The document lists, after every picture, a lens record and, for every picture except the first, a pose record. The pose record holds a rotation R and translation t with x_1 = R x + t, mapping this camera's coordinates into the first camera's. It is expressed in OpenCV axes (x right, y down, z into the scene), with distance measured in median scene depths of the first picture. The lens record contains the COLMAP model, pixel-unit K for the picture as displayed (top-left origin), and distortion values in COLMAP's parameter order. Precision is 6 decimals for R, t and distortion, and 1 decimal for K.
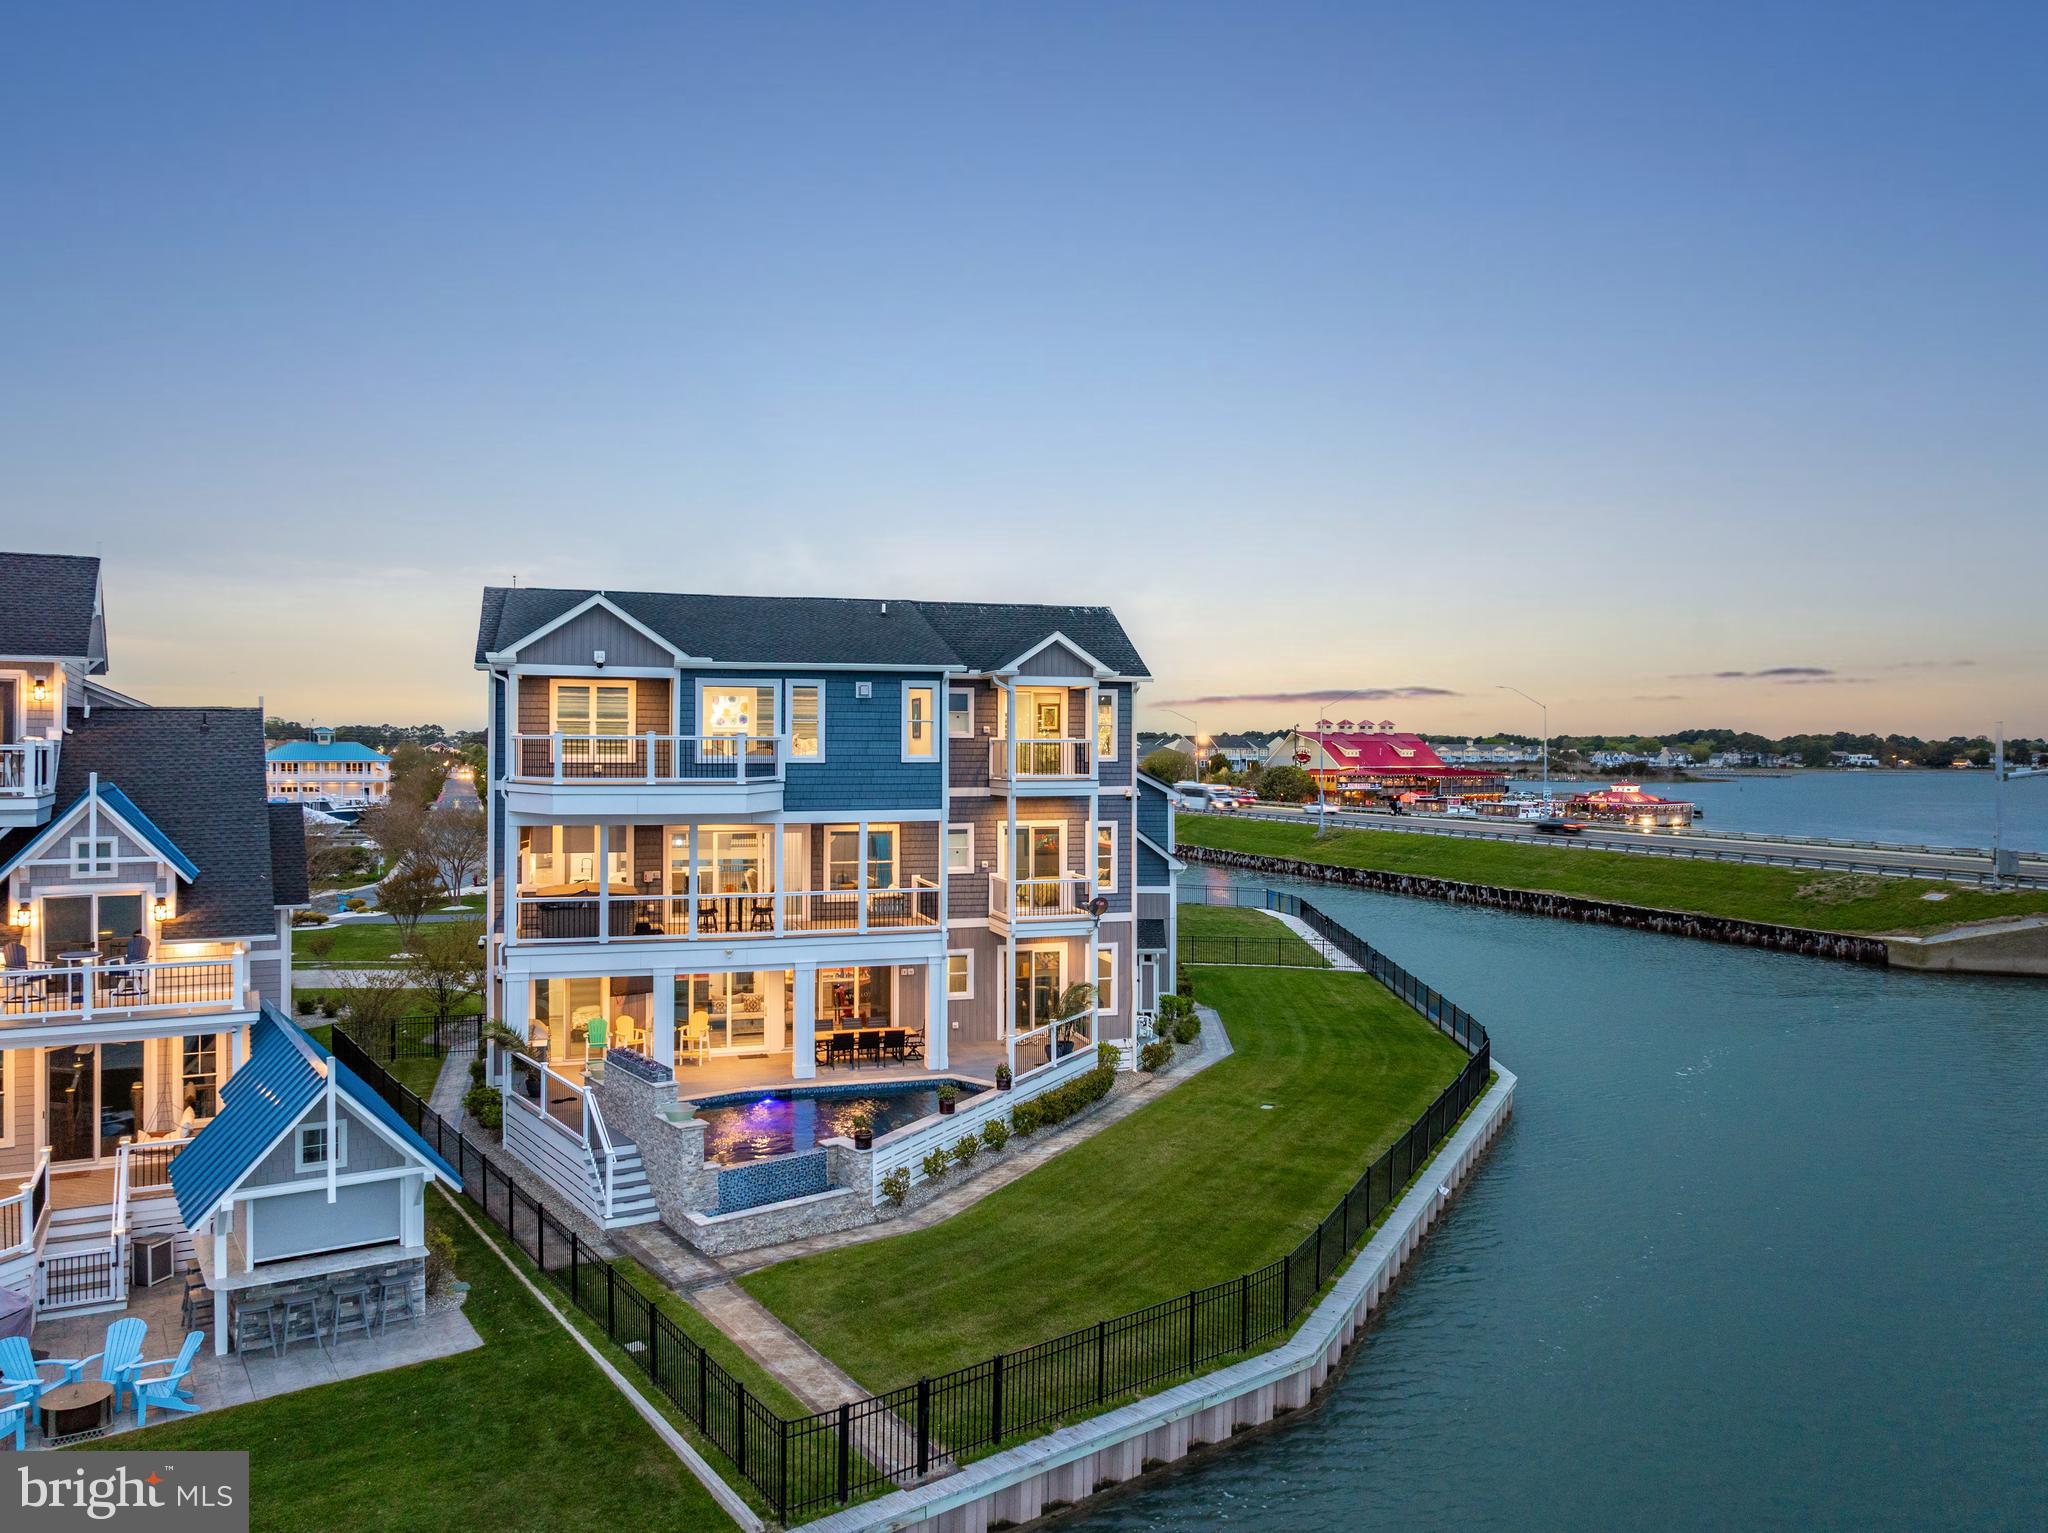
lens RADIAL K [[1453.3, 0, 1034.0], [0, 1453.3, 740.9], [0, 0, 1]] dist [-0.040031, -0.007039]
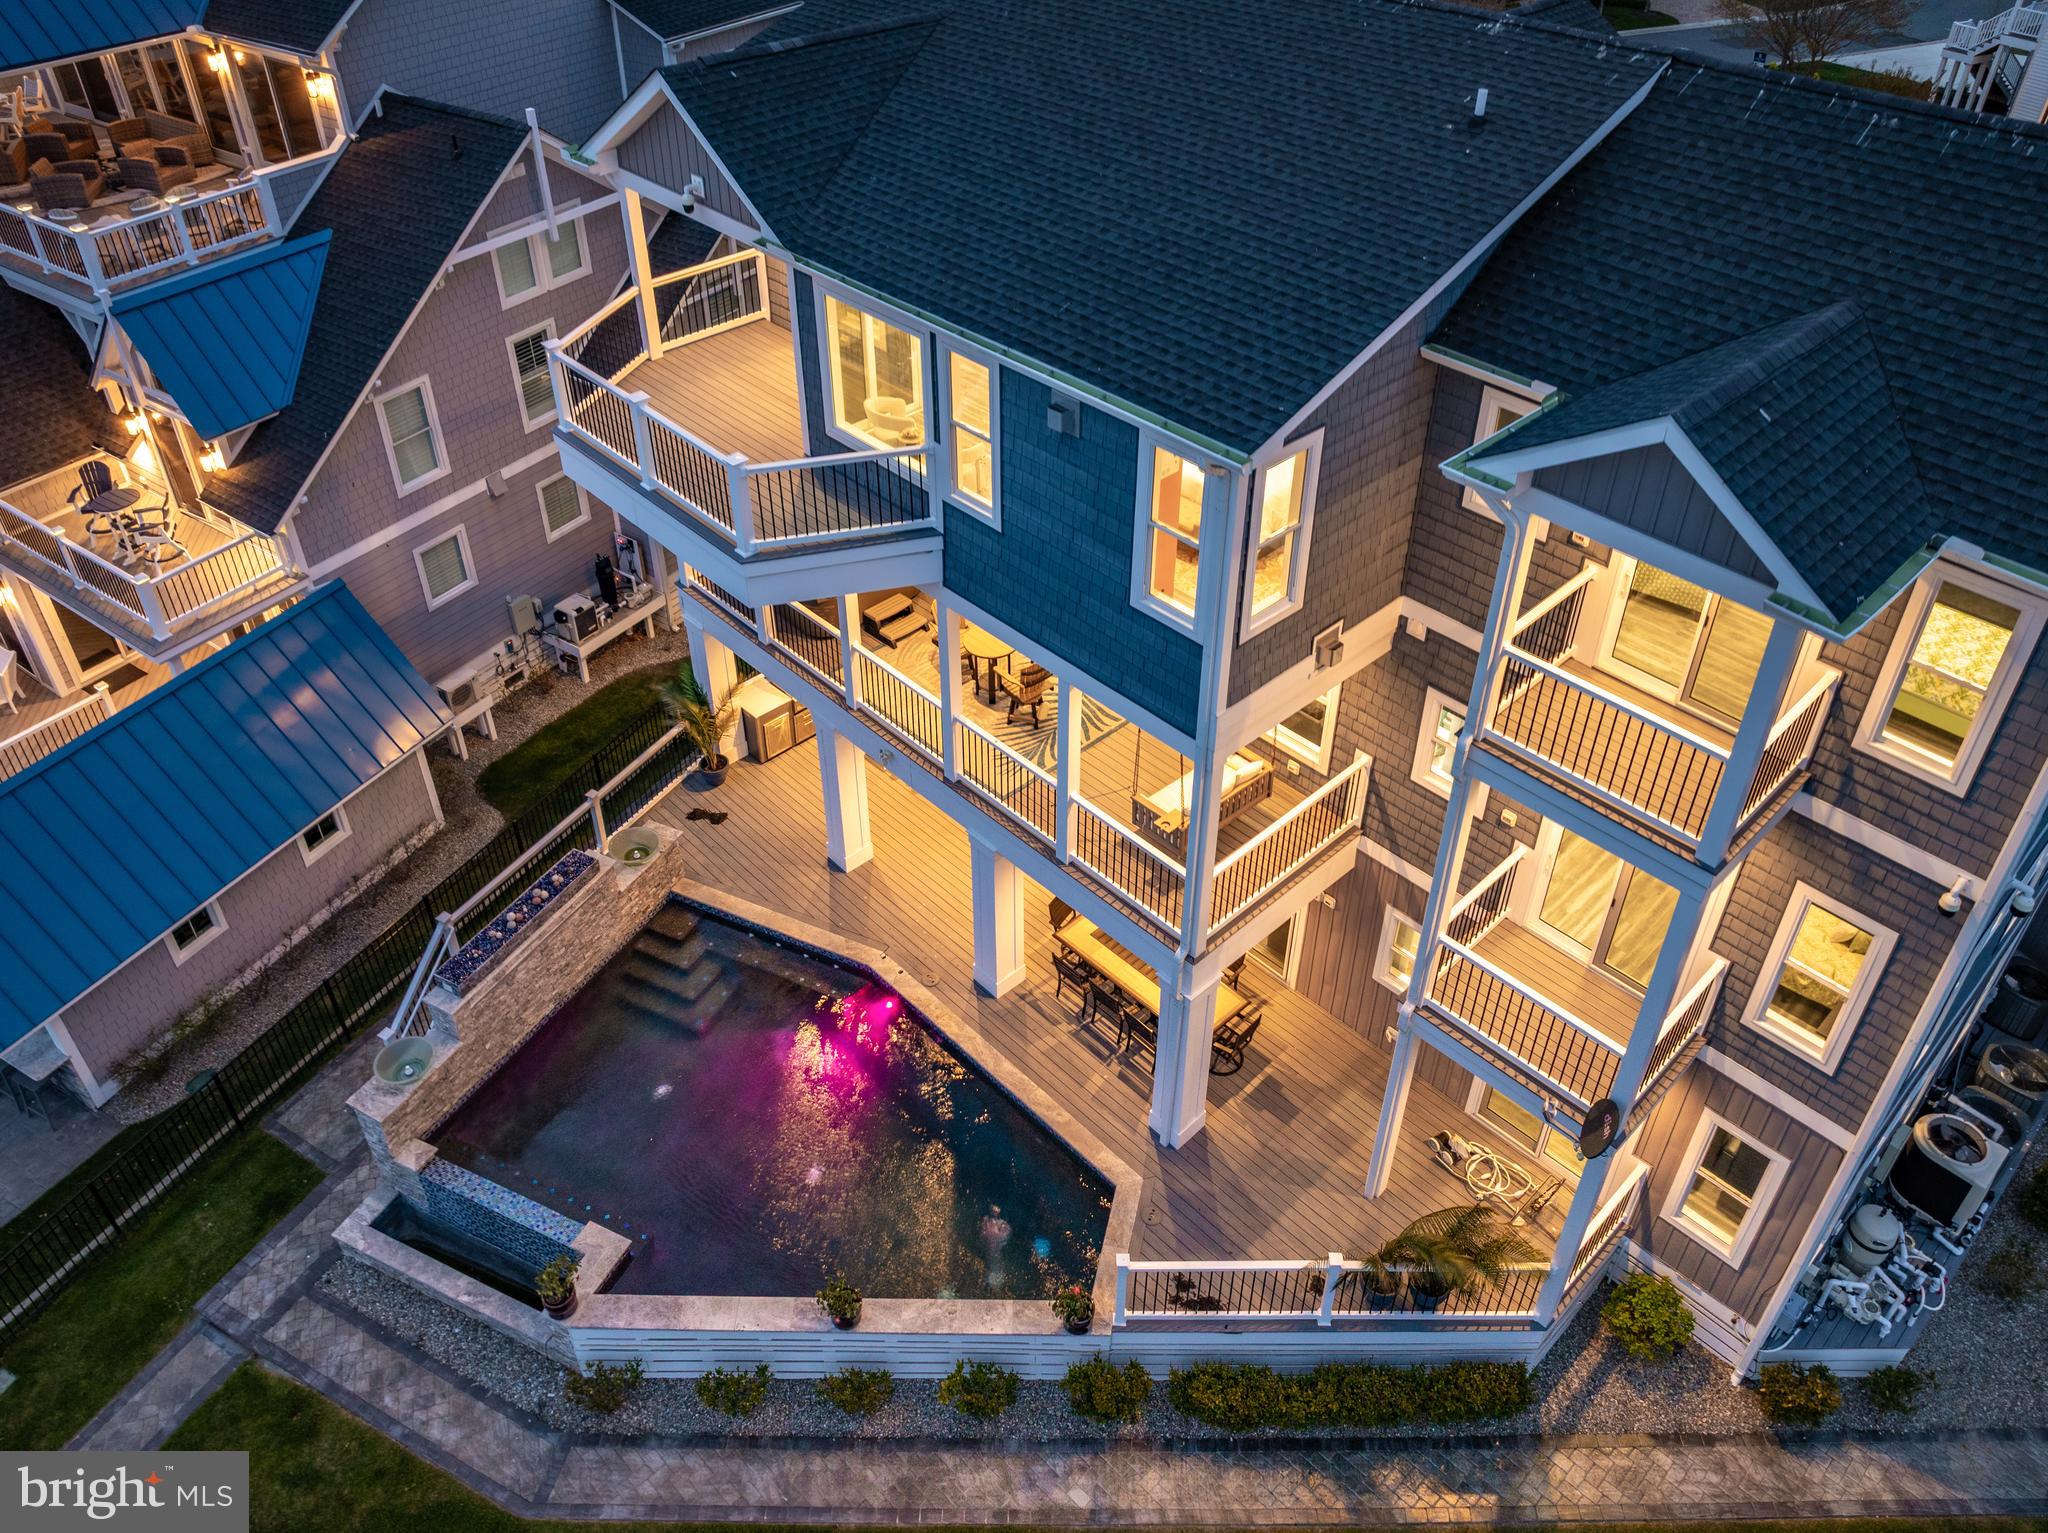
lens RADIAL K [[1514.9, 0, 1026.6], [0, 1514.9, 642.6], [0, 0, 1]] dist [-0.028299, -0.009293]
pose [[0.440990, 0.523007, -0.729378, 0.205504], [0.006080, 0.810907, 0.585144, -0.220524], [0.897492, -0.262477, 0.354421, 0.822885]]
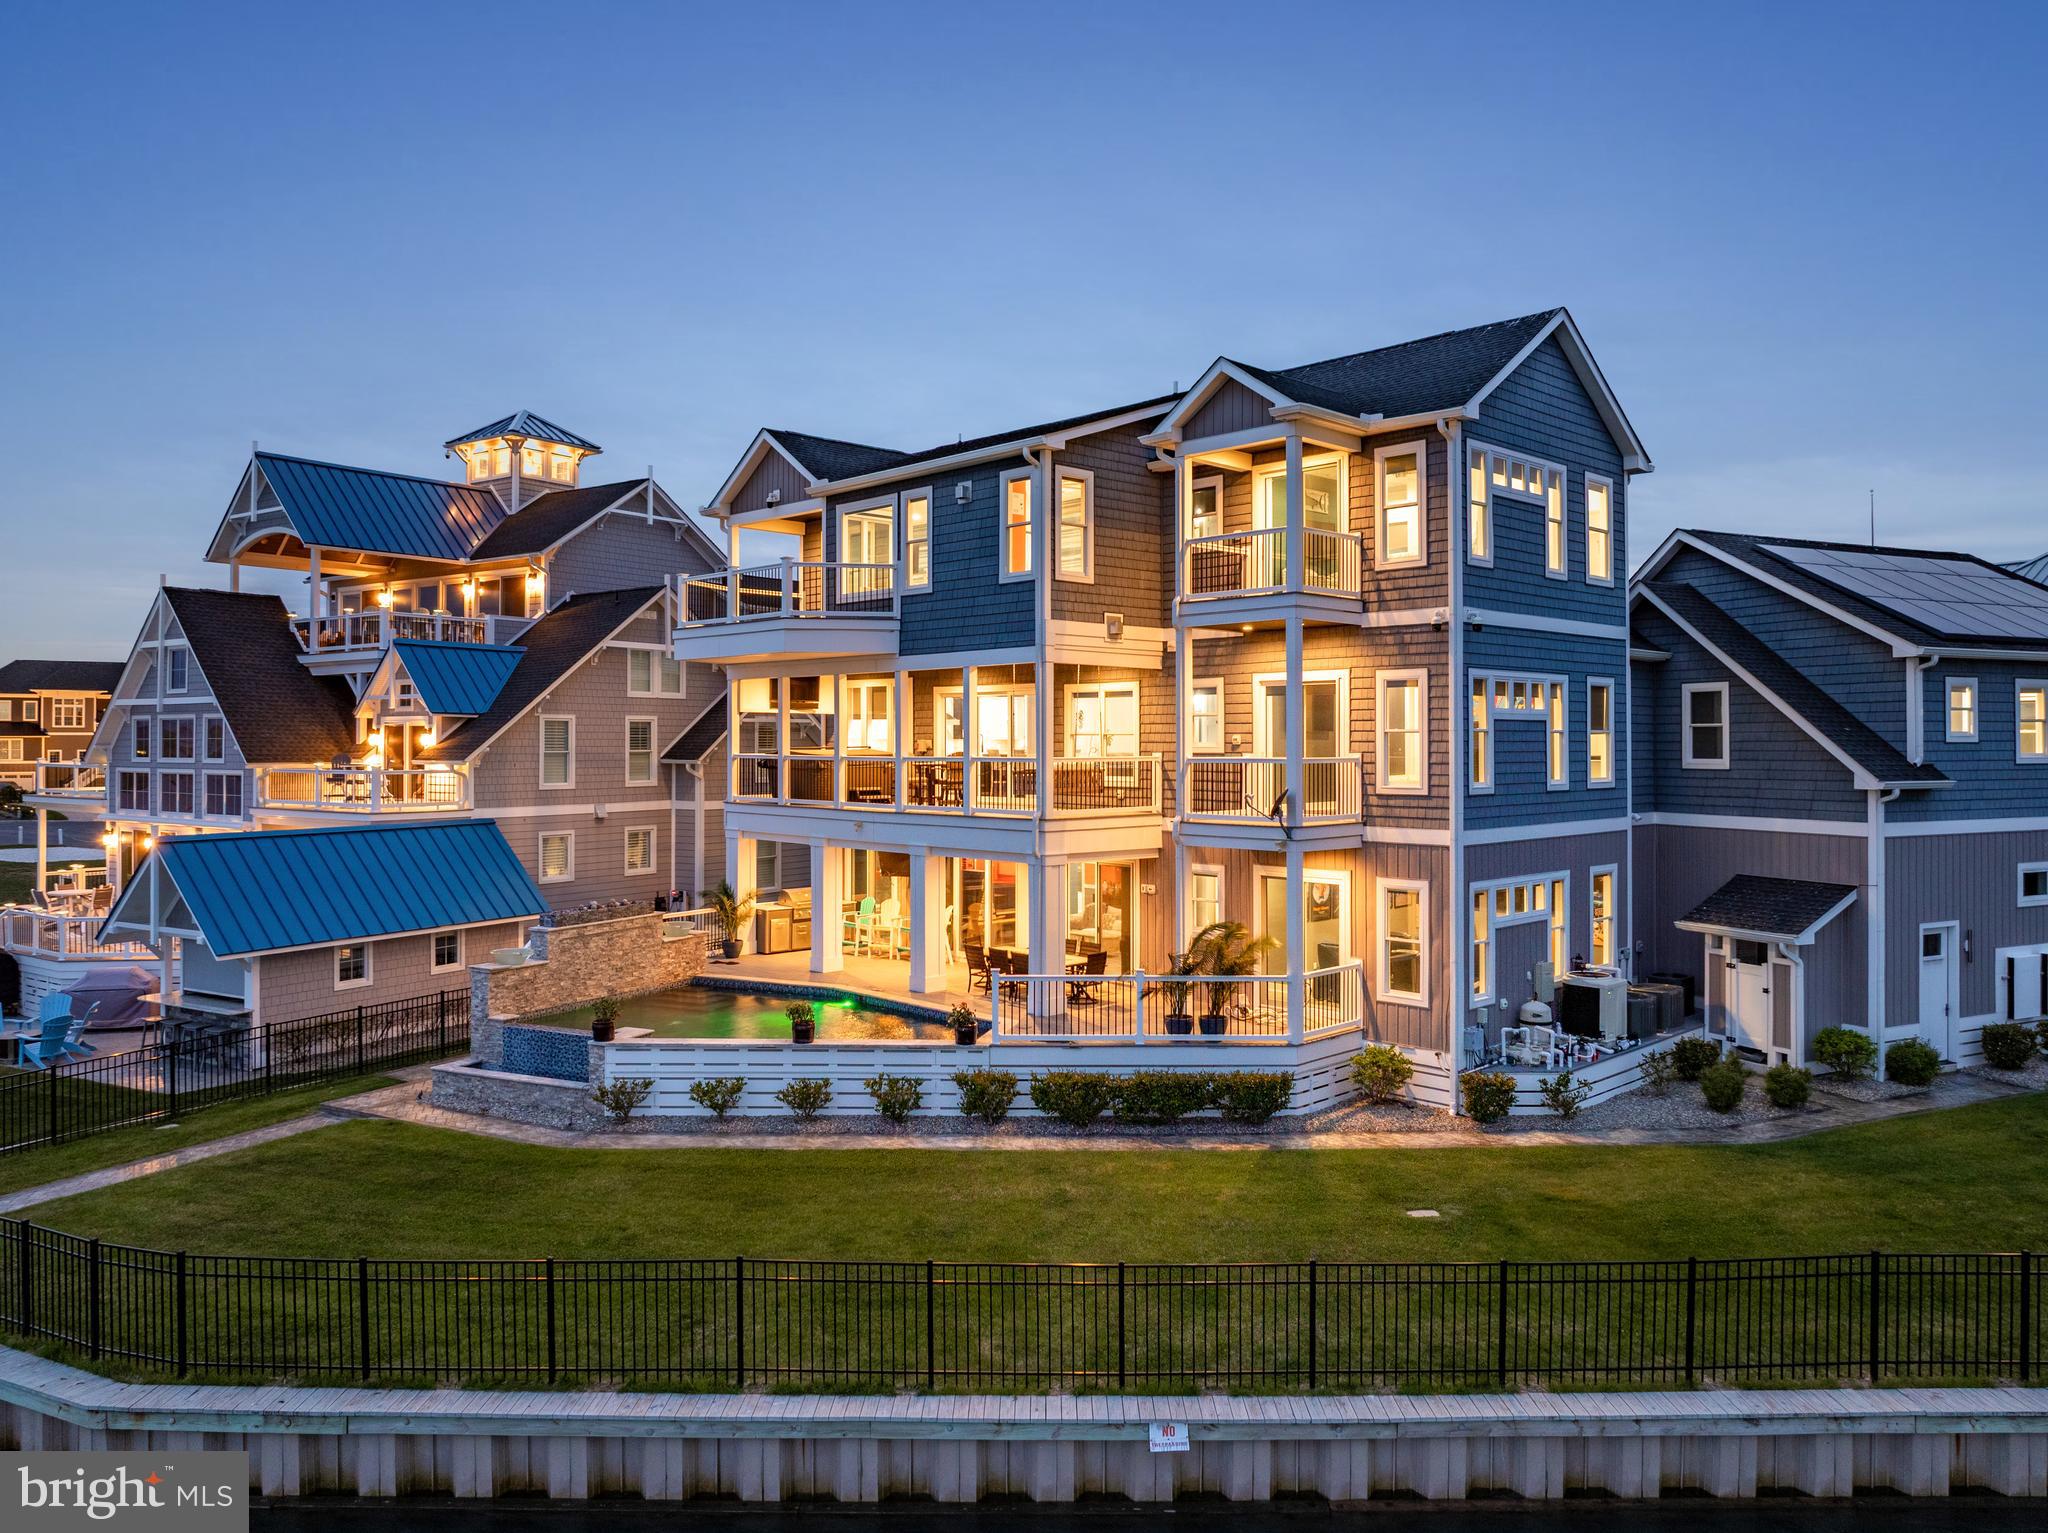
lens RADIAL K [[1461.9, 0, 1029.0], [0, 1461.9, 731.2], [0, 0, 1]] dist [-0.045163, 0.009120]
pose [[0.443643, -0.008689, -0.896162, 0.572039], [0.006475, 0.999958, -0.006490, 0.093843], [0.896180, -0.002924, 0.443680, 0.686832]]
